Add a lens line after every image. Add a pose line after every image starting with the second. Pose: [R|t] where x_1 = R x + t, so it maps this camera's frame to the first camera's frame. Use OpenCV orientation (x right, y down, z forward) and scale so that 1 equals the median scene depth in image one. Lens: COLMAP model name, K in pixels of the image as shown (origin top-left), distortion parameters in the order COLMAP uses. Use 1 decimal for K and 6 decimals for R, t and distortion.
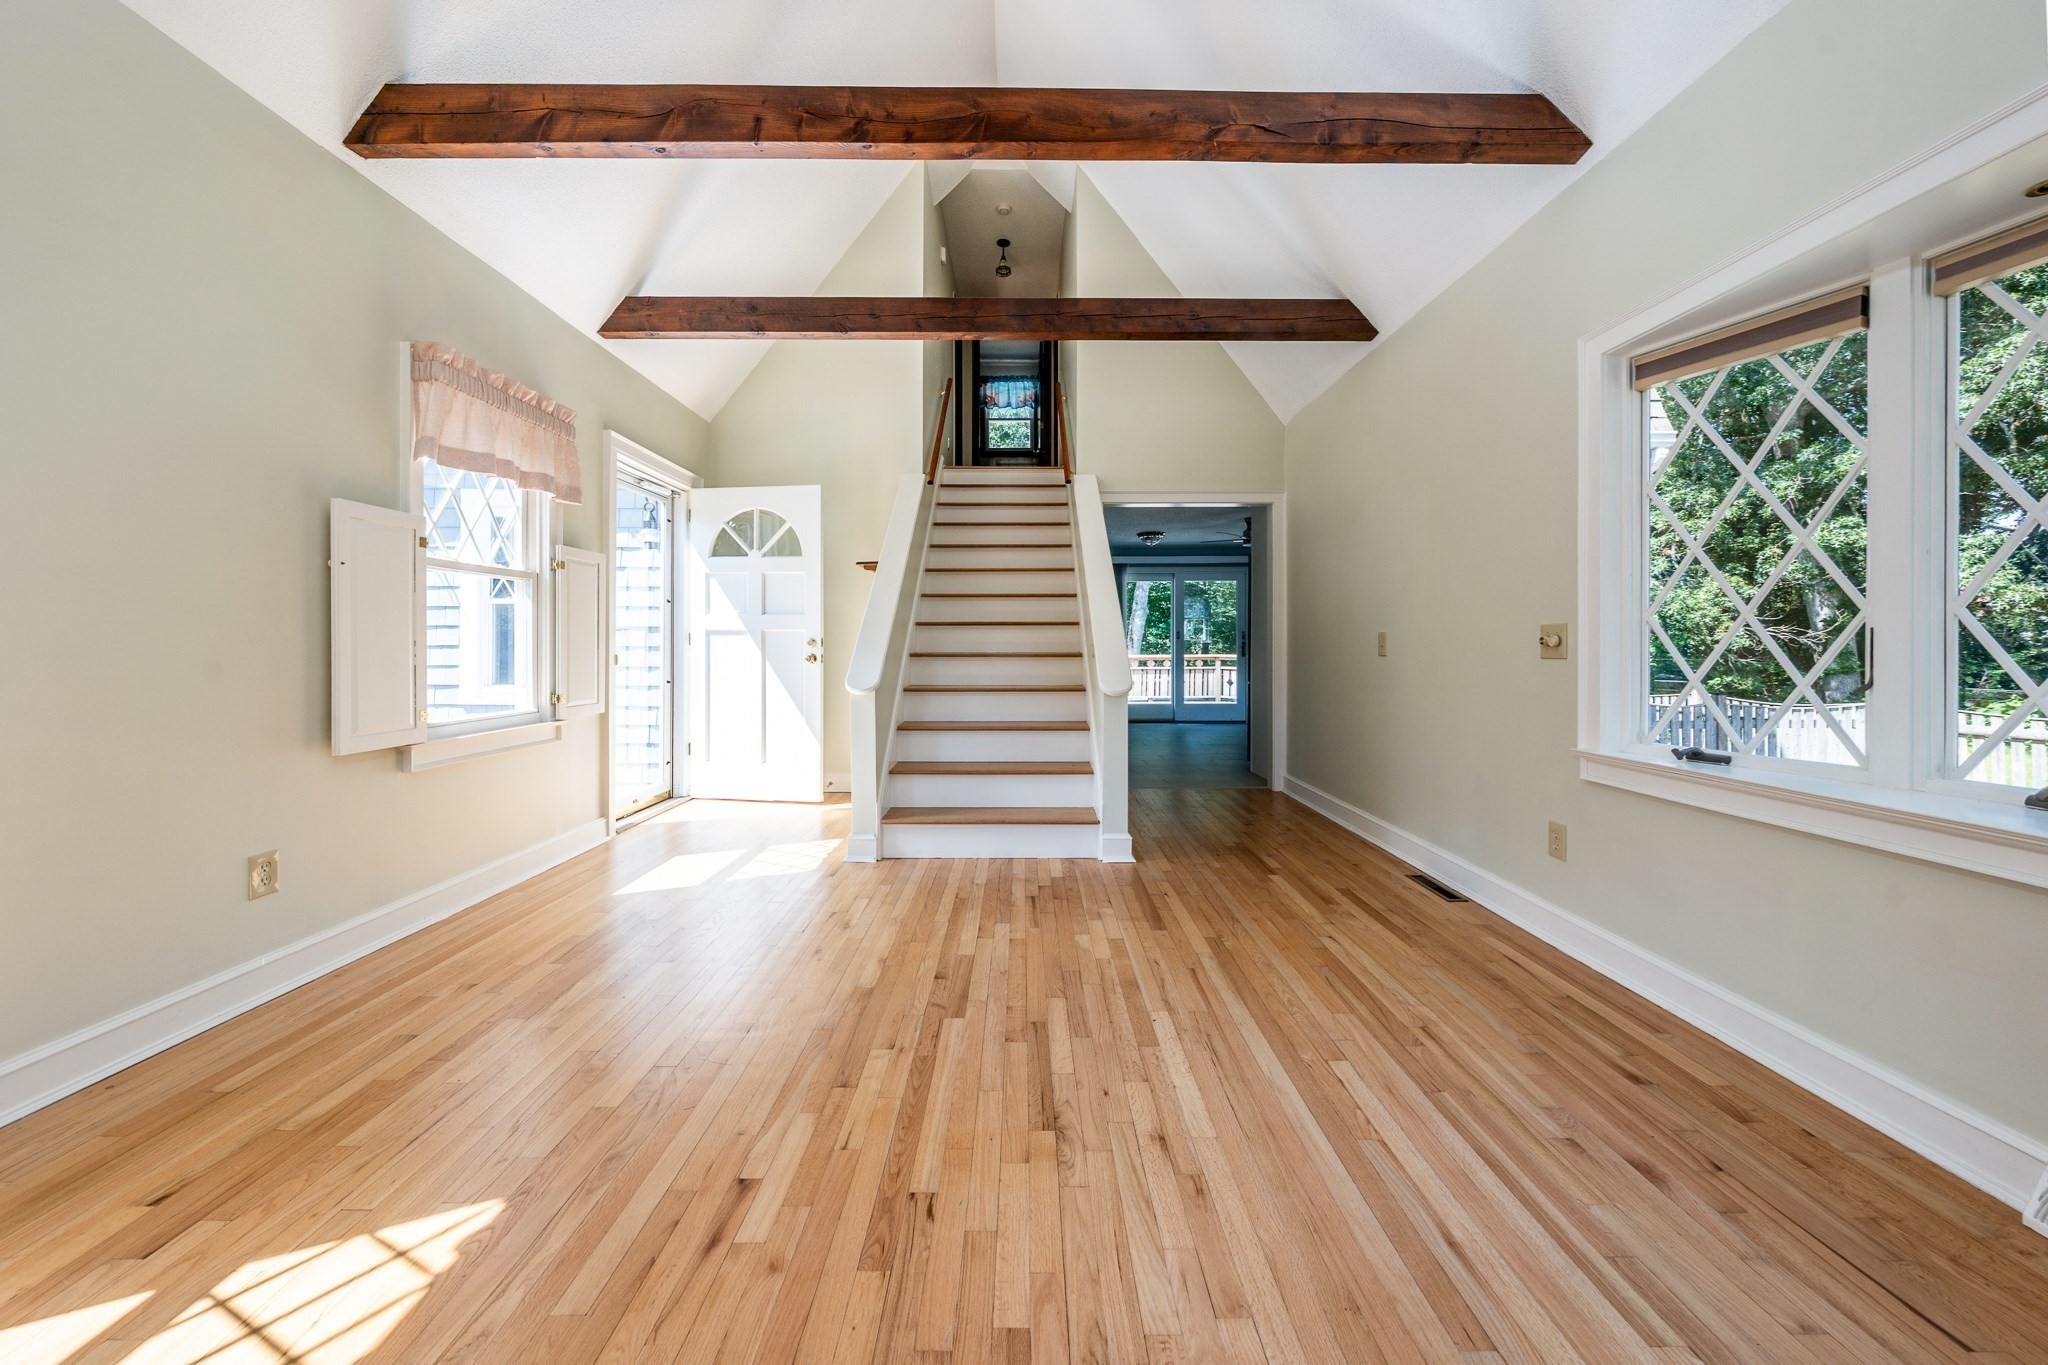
lens RADIAL K [[711.5, 0, 1000.6], [0, 711.5, 652.4], [0, 0, 1]] dist [-0.005700, 0.000324]
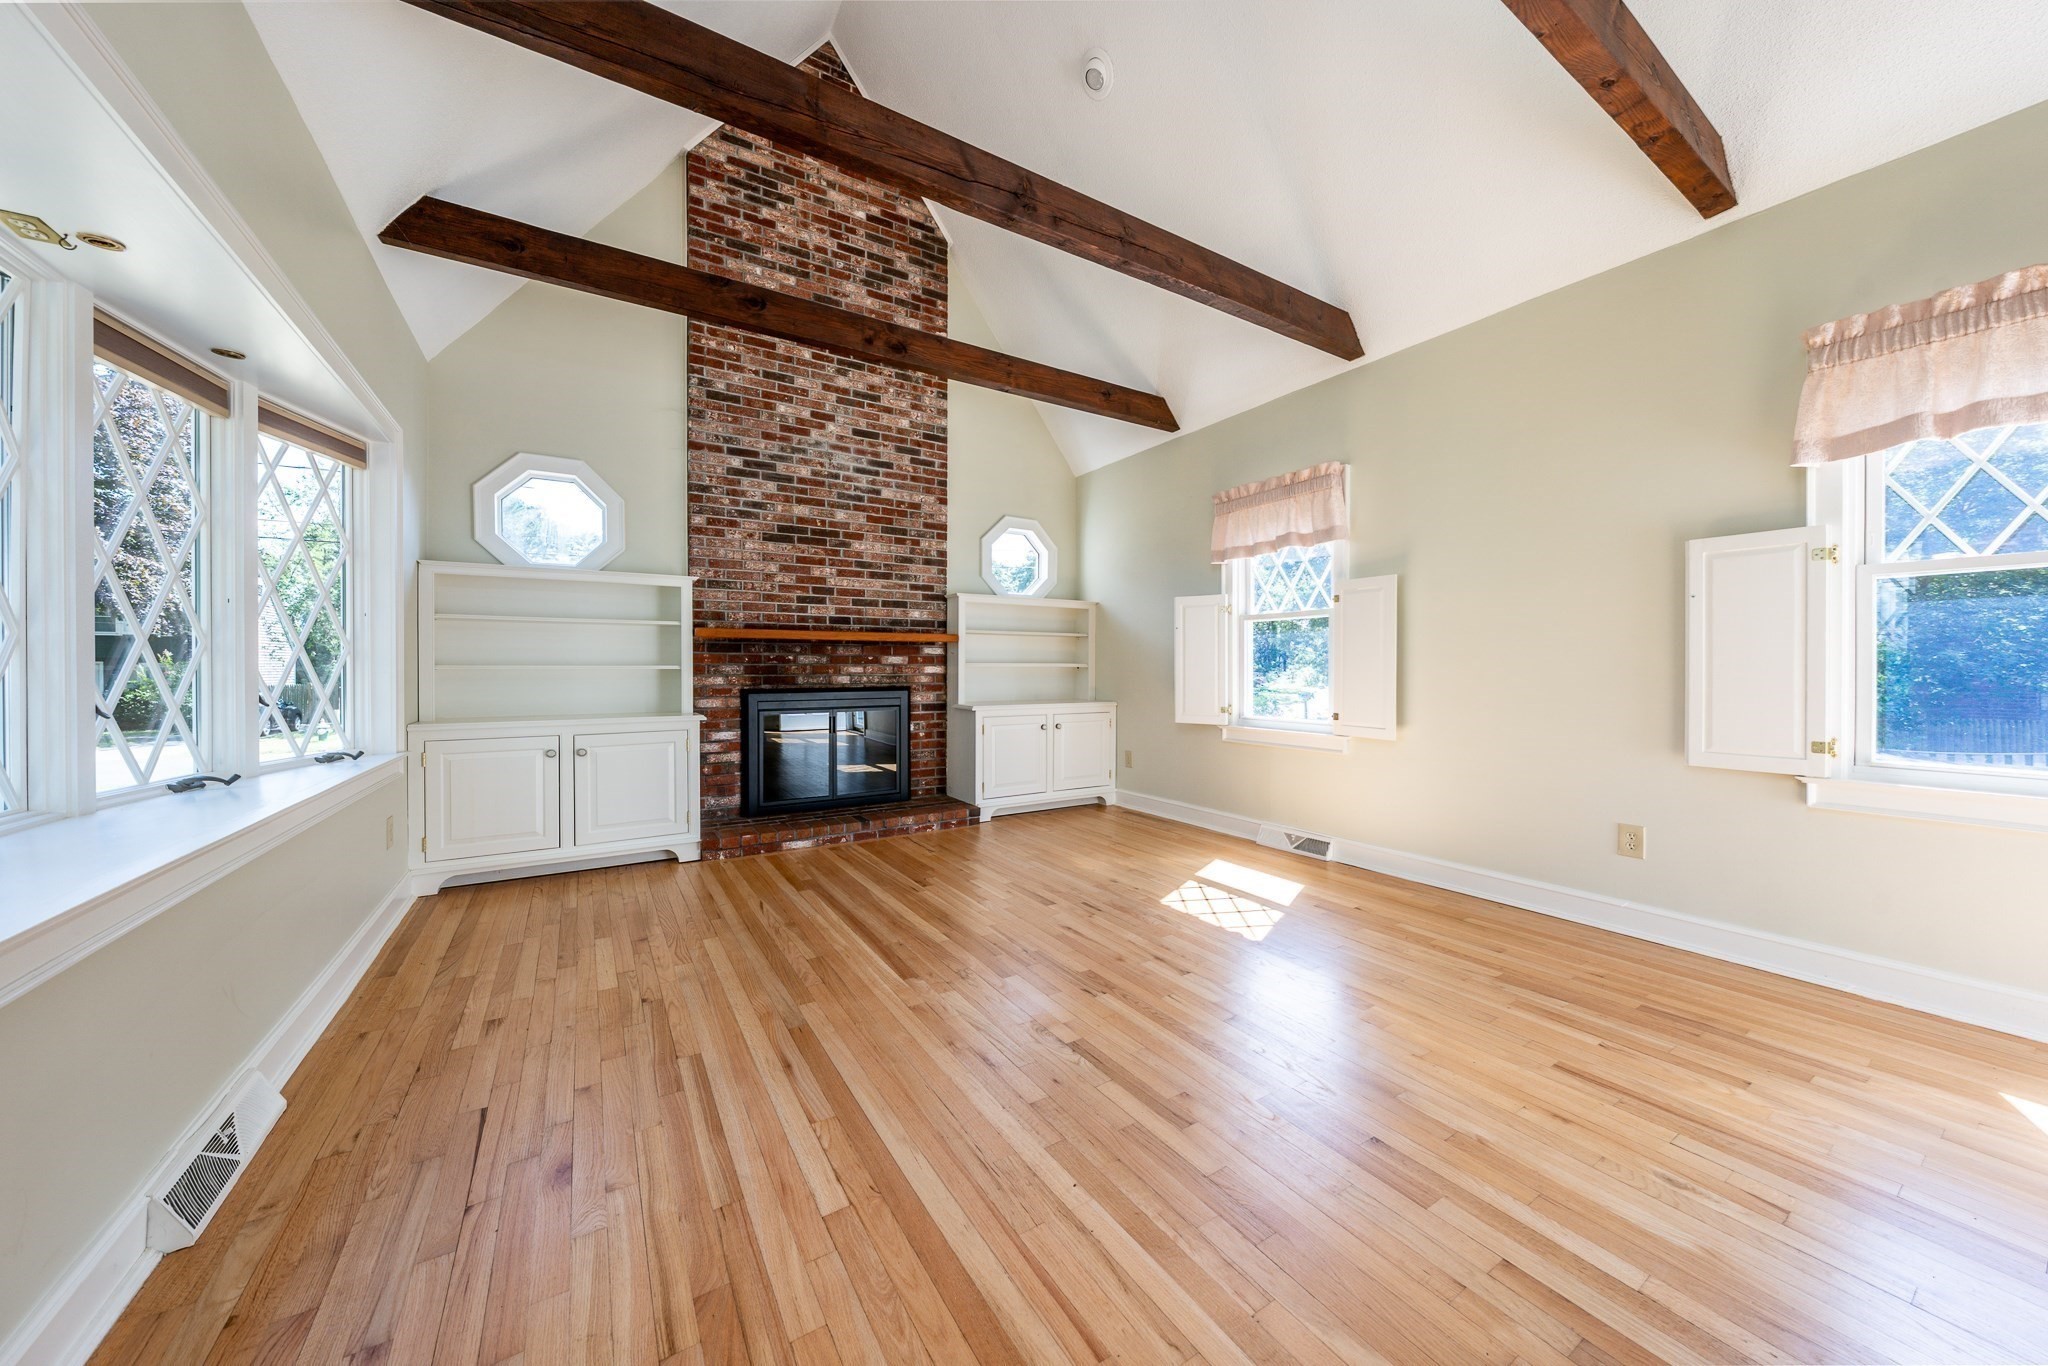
lens RADIAL K [[711.5, 0, 1014.2], [0, 711.5, 670.3], [0, 0, 1]] dist [-0.005700, 0.000324]
pose [[-0.840042, 0.003730, -0.542508, 0.697662], [-0.000326, 0.999973, 0.007379, -0.005822], [0.542521, 0.006375, -0.840018, 1.671010]]
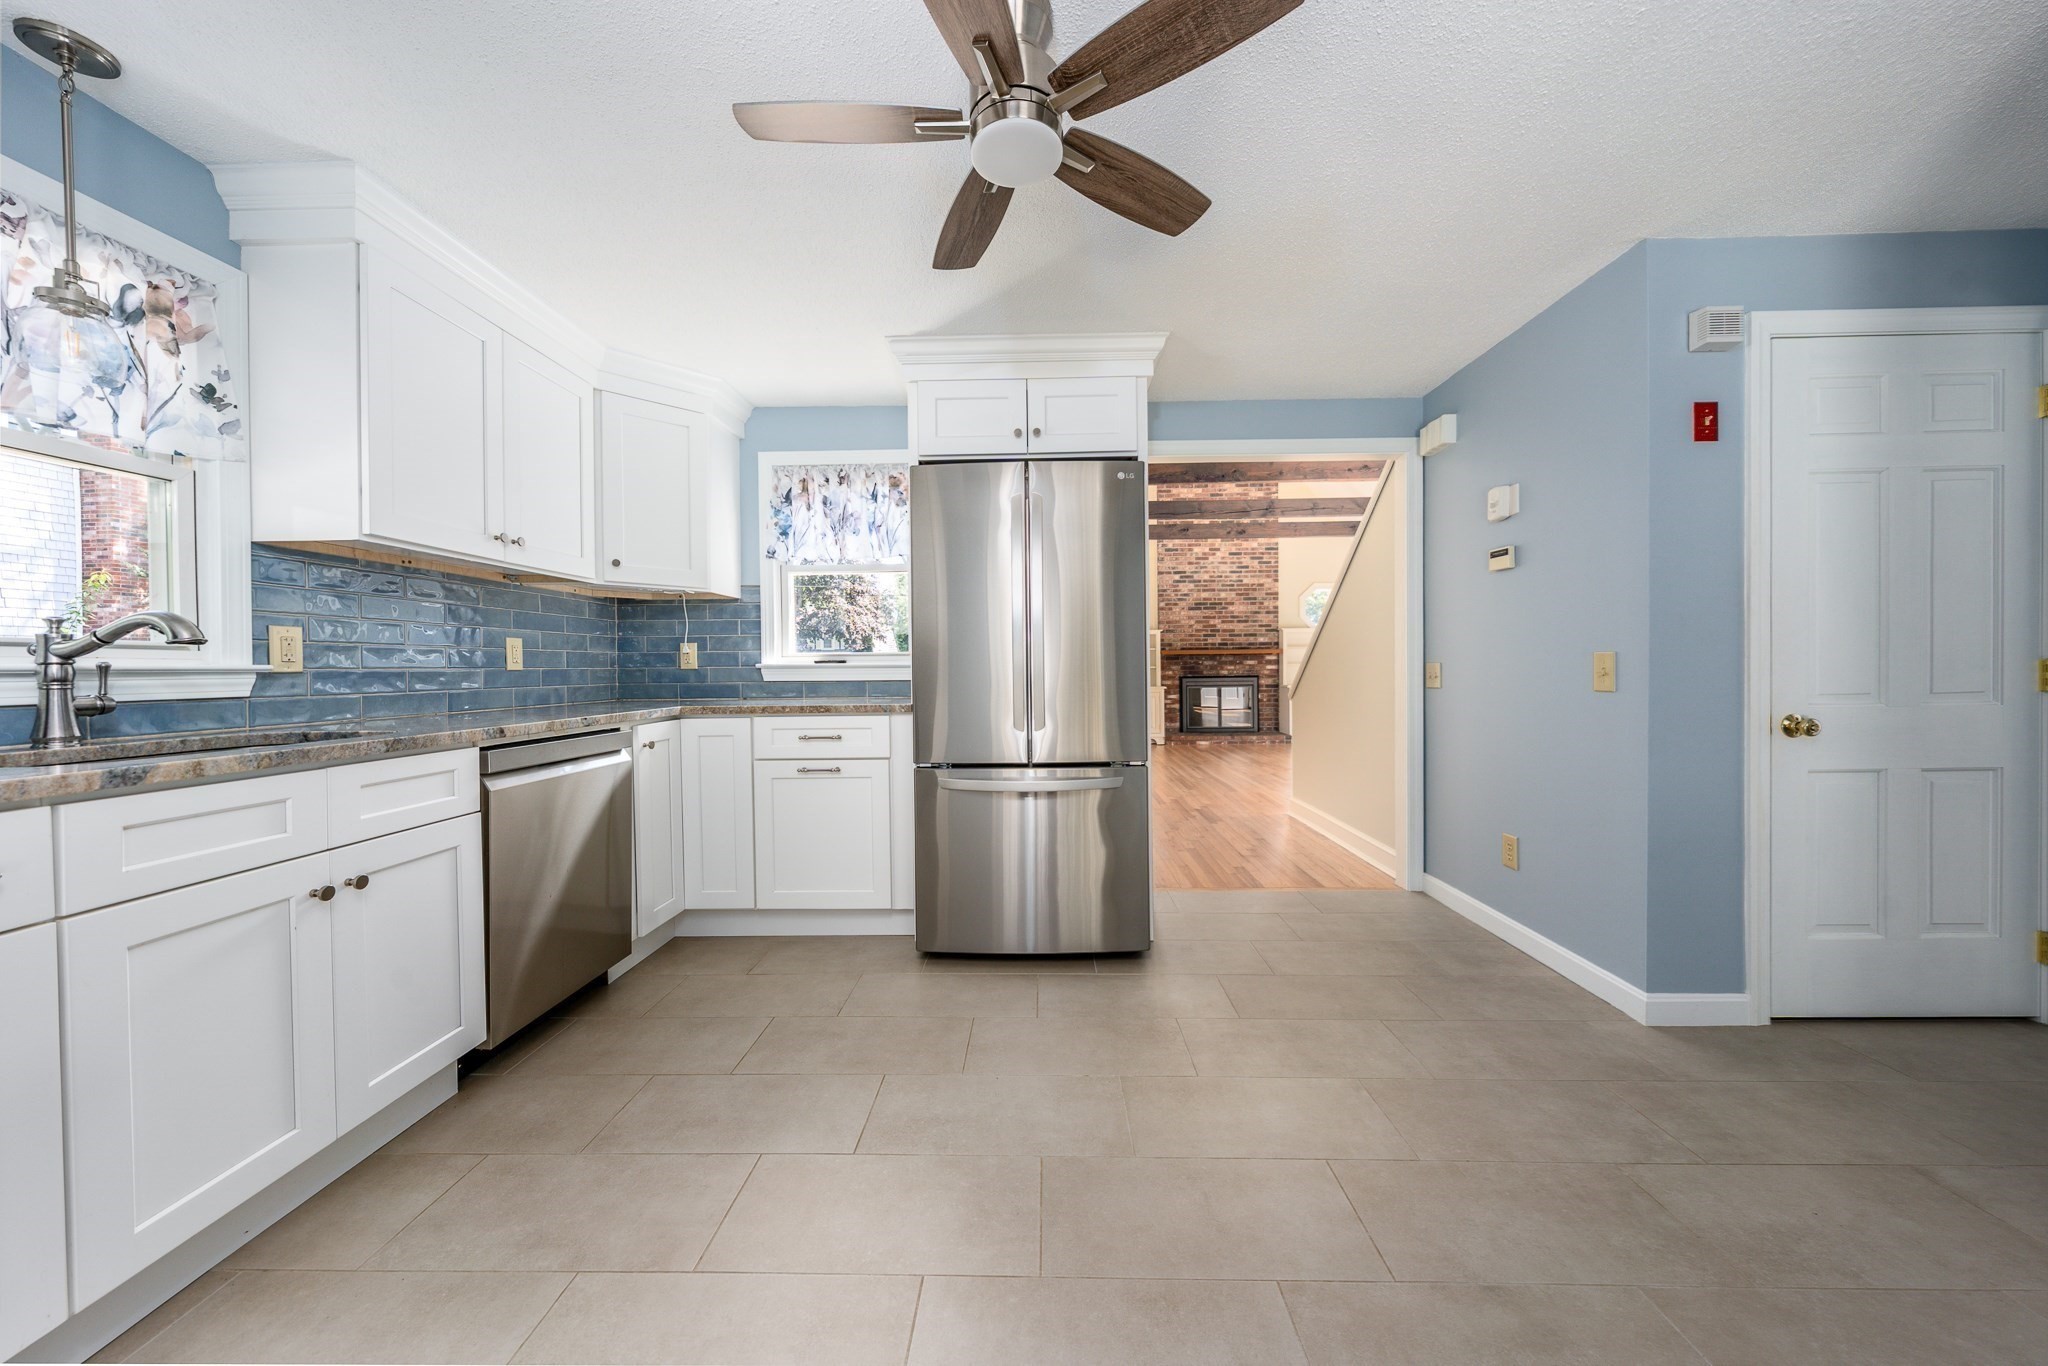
lens RADIAL K [[711.5, 0, 1025.9], [0, 711.5, 676.4], [0, 0, 1]] dist [-0.005700, 0.000324]
pose [[-0.999832, 0.013084, -0.012824, 1.410798], [0.012831, 0.999726, 0.019571, -0.045440], [0.013077, 0.019403, -0.999726, 4.574555]]
